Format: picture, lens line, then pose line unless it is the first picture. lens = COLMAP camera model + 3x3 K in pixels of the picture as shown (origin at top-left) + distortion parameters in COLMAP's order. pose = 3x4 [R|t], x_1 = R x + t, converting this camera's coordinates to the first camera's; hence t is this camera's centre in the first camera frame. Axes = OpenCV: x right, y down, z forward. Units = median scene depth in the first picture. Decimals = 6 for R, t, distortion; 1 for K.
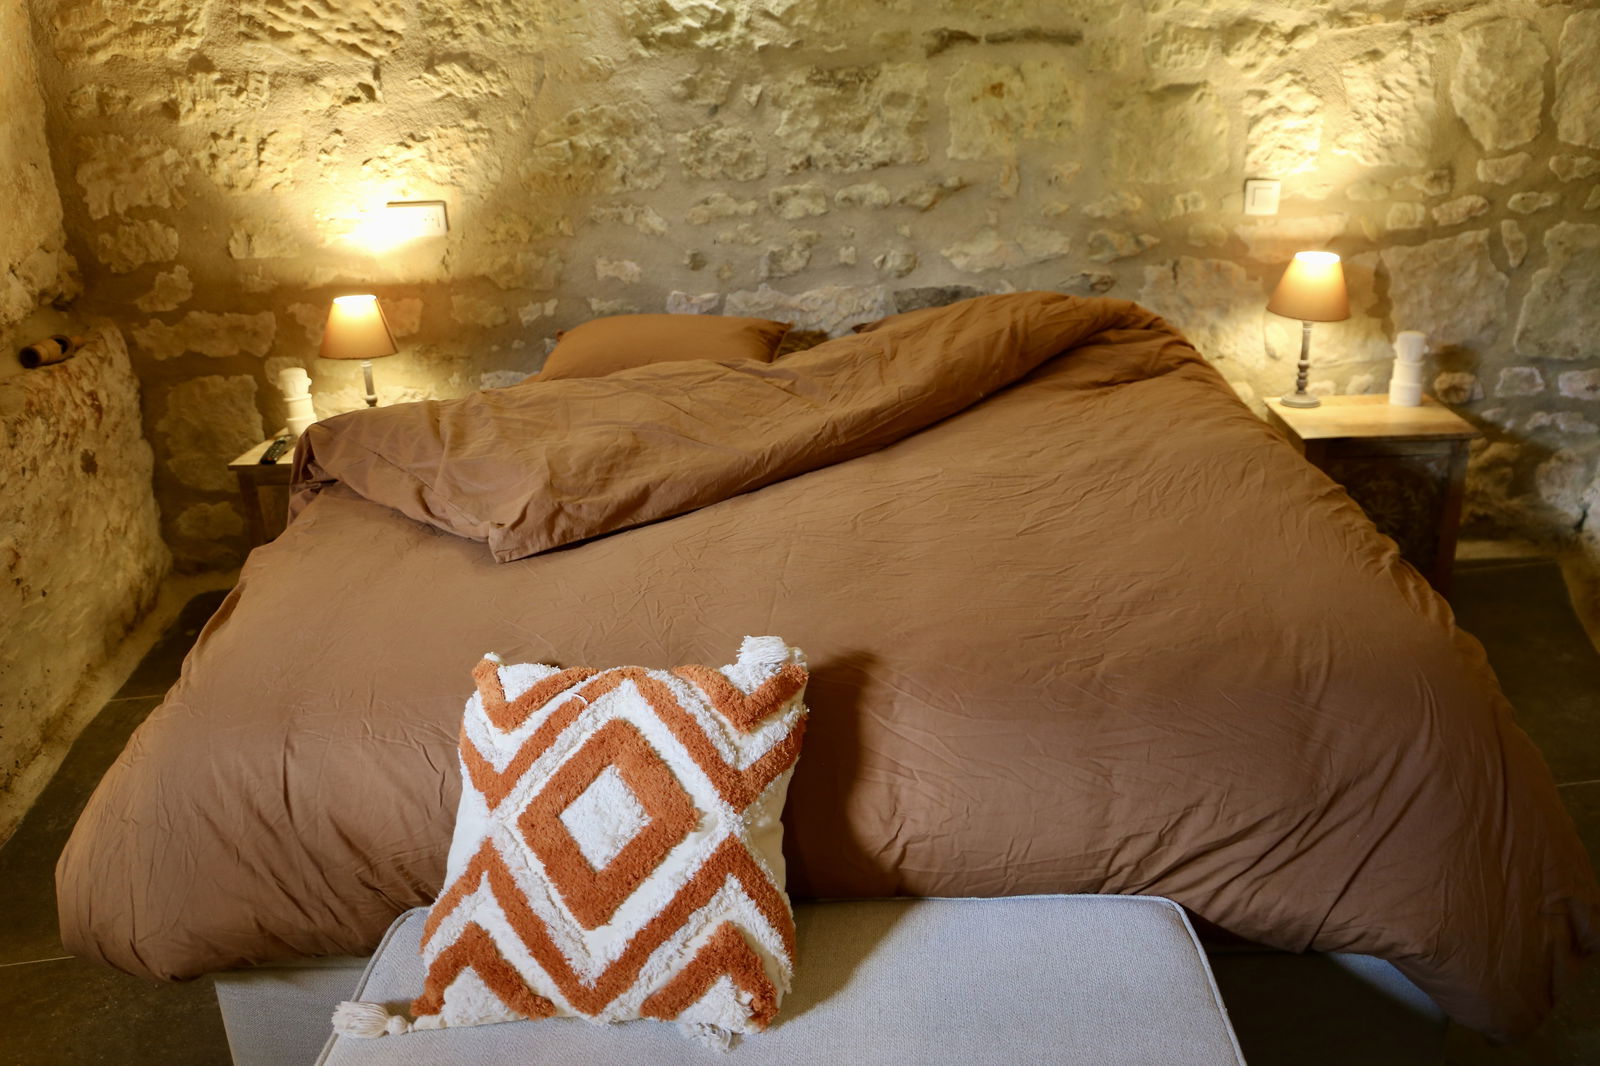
lens RADIAL K [[1351.1, 0, 798.0], [0, 1351.1, 533.2], [0, 0, 1]] dist [-0.061651, 0.104515]
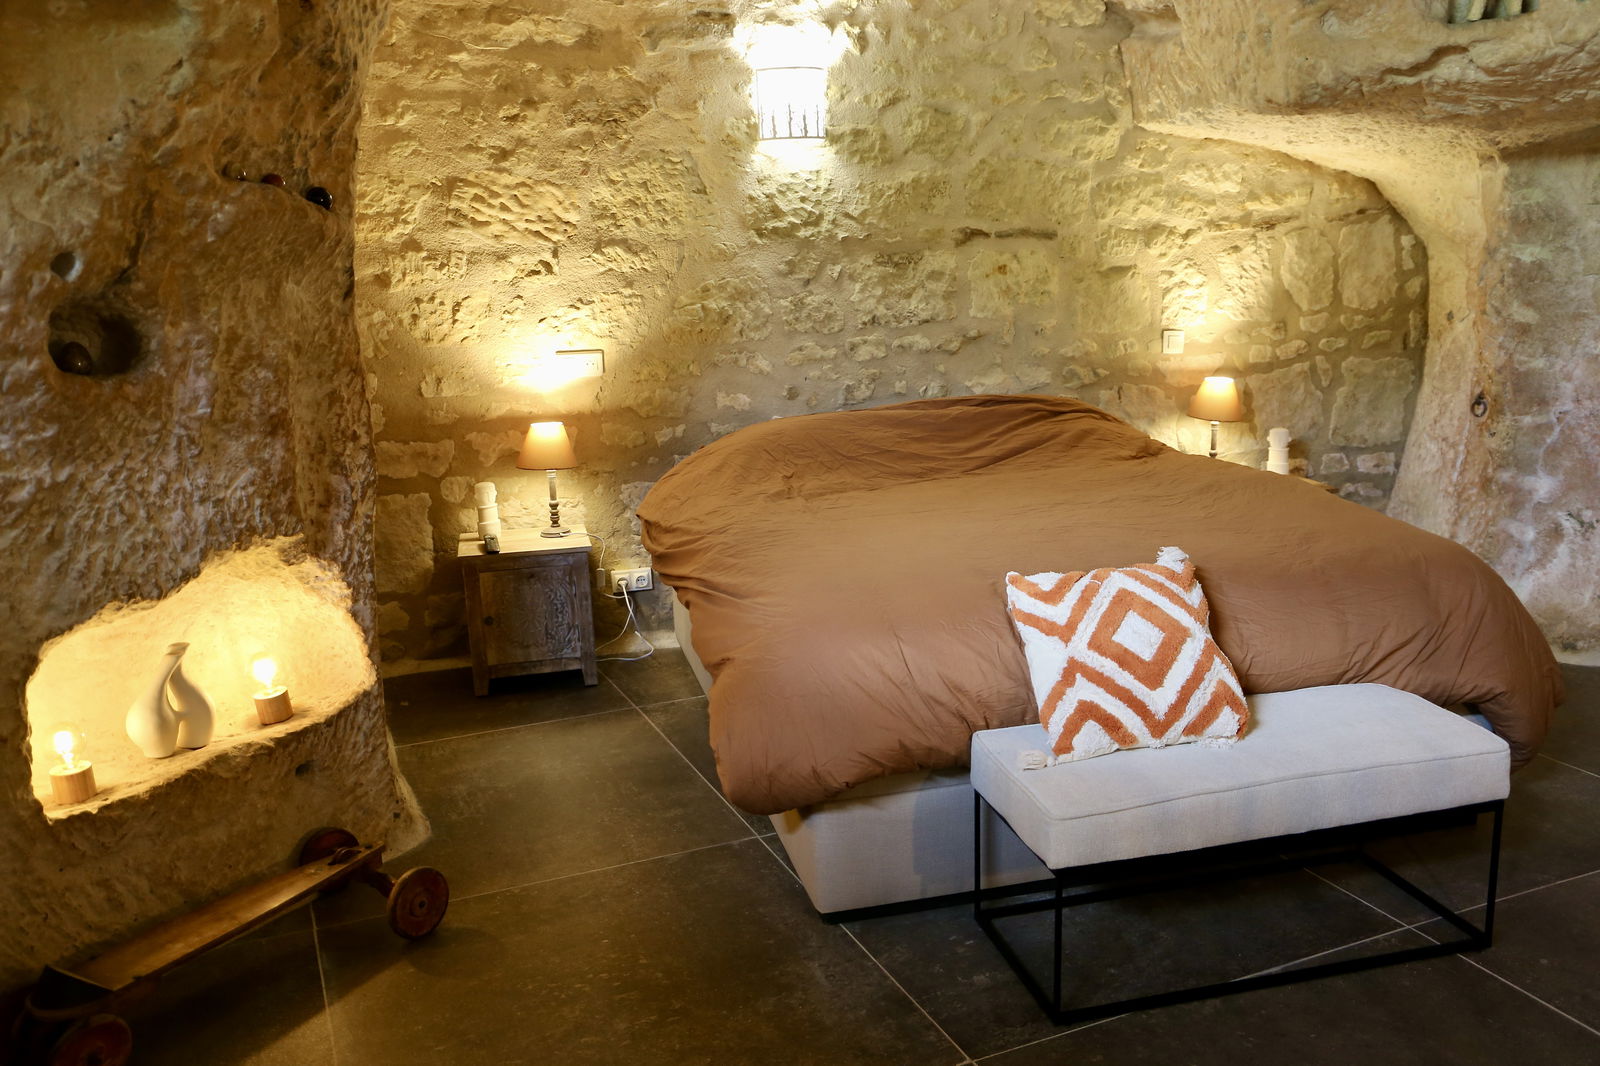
lens RADIAL K [[1351.1, 0, 805.5], [0, 1351.1, 536.6], [0, 0, 1]] dist [-0.061651, 0.104515]
pose [[0.963307, -0.044882, 0.264624, -0.438032], [0.081382, 0.988348, -0.128624, 0.114893], [-0.255768, 0.145441, 0.955735, -0.266370]]
